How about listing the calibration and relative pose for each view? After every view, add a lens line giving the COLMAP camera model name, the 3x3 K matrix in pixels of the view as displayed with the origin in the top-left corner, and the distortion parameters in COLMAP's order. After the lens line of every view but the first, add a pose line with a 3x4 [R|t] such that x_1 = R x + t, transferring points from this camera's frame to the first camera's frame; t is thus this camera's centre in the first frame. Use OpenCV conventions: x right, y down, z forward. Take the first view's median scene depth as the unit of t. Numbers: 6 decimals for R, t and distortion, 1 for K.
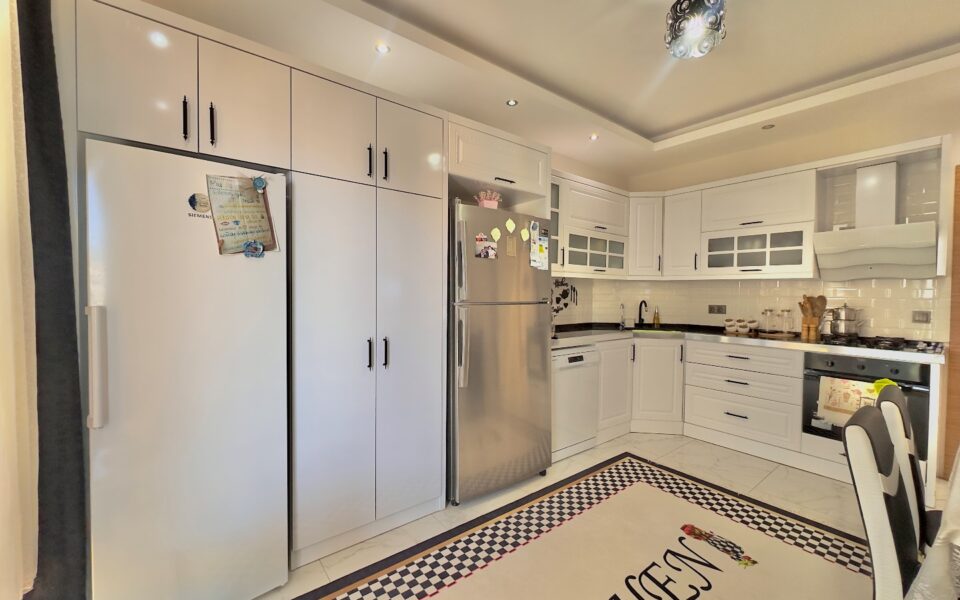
lens RADIAL K [[381.3, 0, 482.5], [0, 381.3, 301.3], [0, 0, 1]] dist [-0.001176, 0.000004]
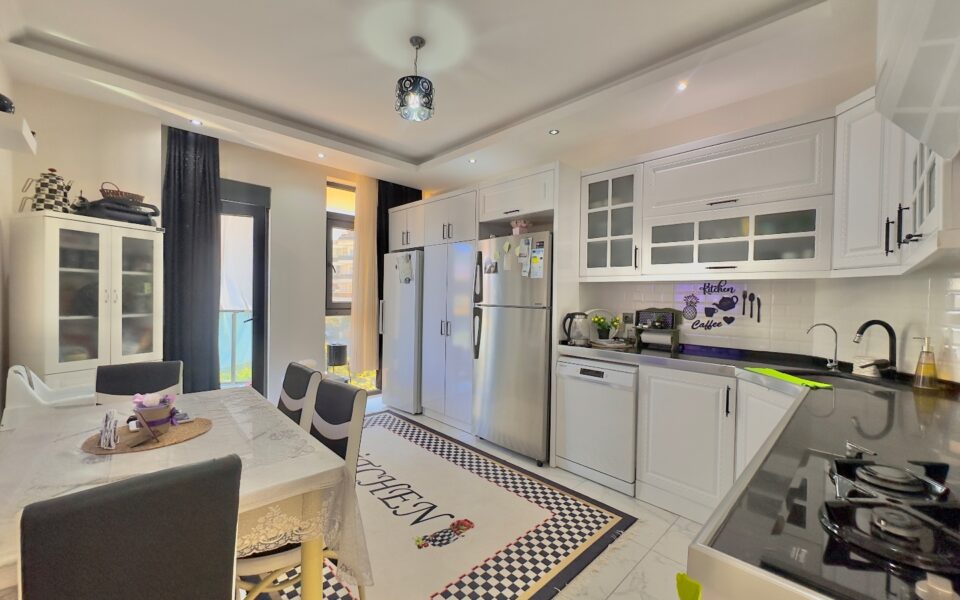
lens RADIAL K [[381.3, 0, 482.5], [0, 381.3, 298.8], [0, 0, 1]] dist [-0.001176, 0.000004]
pose [[0.111184, 0.002070, -0.993798, 1.100179], [-0.040227, 0.999188, -0.002419, -0.011014], [0.992985, 0.040246, 0.111177, 0.628330]]
